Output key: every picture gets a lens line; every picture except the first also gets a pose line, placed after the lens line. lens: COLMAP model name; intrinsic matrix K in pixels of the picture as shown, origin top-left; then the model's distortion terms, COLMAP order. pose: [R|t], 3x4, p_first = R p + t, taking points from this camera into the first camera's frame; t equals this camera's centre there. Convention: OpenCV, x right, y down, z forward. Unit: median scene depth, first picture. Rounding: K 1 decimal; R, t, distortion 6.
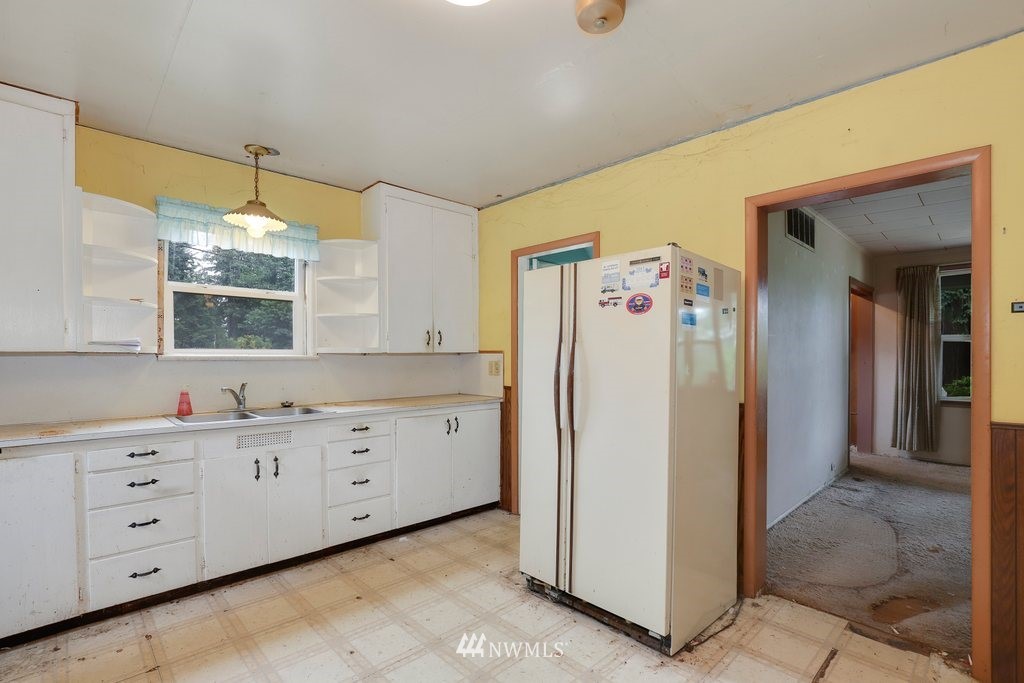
lens RADIAL K [[475.3, 0, 516.4], [0, 475.3, 348.8], [0, 0, 1]] dist [-0.025771, 0.000530]
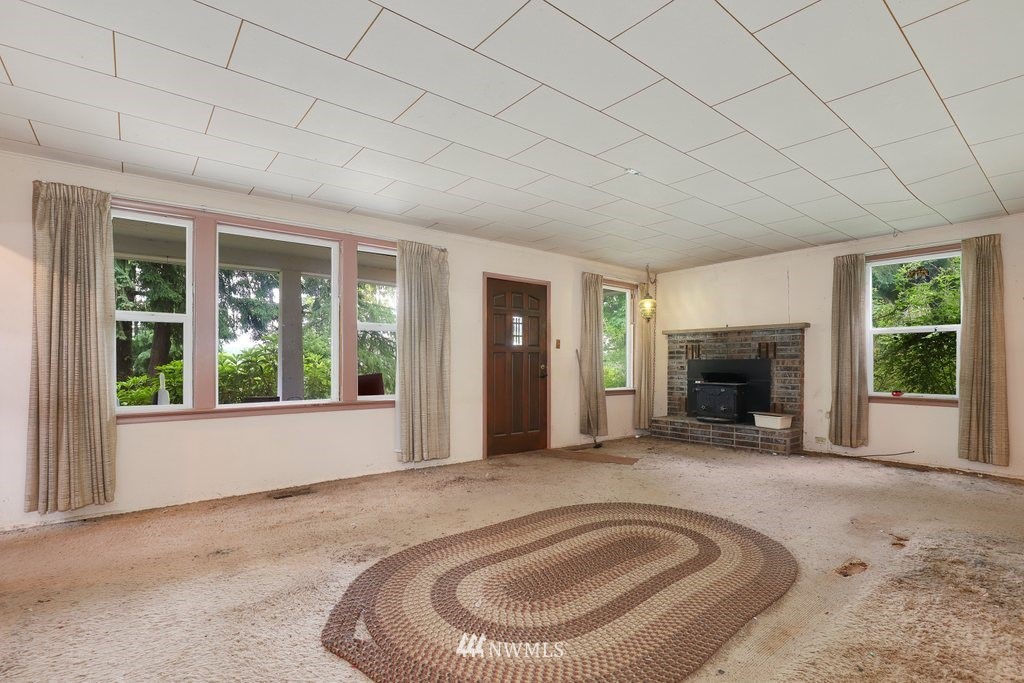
lens RADIAL K [[475.3, 0, 518.5], [0, 475.3, 362.1], [0, 0, 1]] dist [-0.025771, 0.000530]
pose [[0.086133, -0.010675, 0.996226, 0.334729], [0.005660, 0.999932, 0.010226, 0.037915], [-0.996268, 0.004757, 0.086187, 0.403614]]
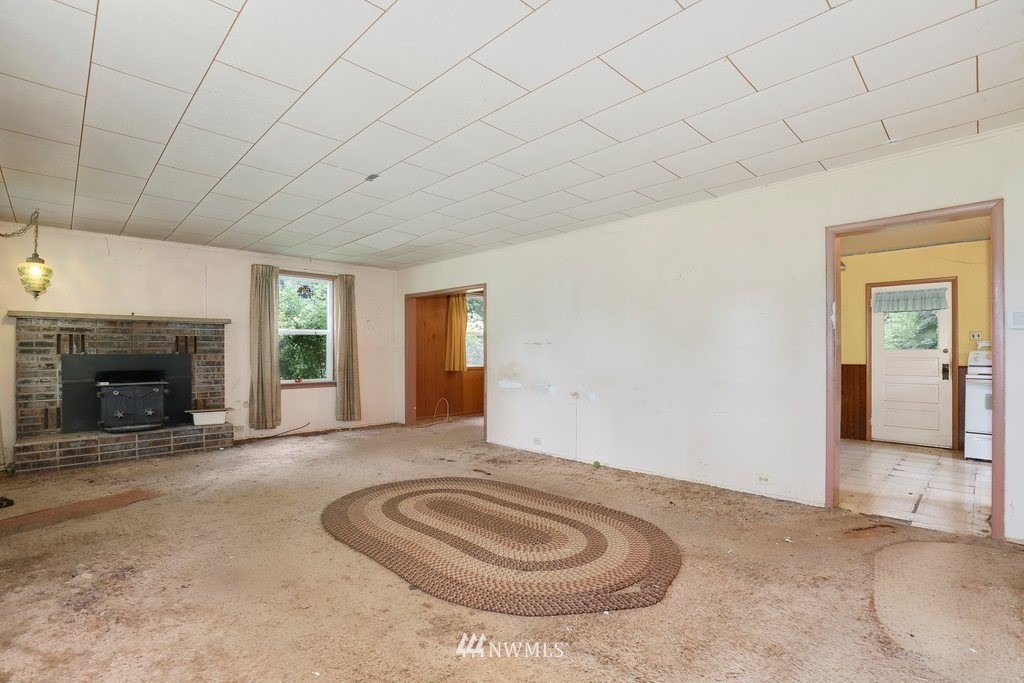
lens RADIAL K [[475.3, 0, 508.5], [0, 475.3, 350.4], [0, 0, 1]] dist [-0.025771, 0.000530]
pose [[-0.999969, -0.004235, 0.006710, 0.966478], [-0.004260, 0.999984, -0.003782, 0.038789], [-0.006694, -0.003811, -0.999970, 1.197923]]
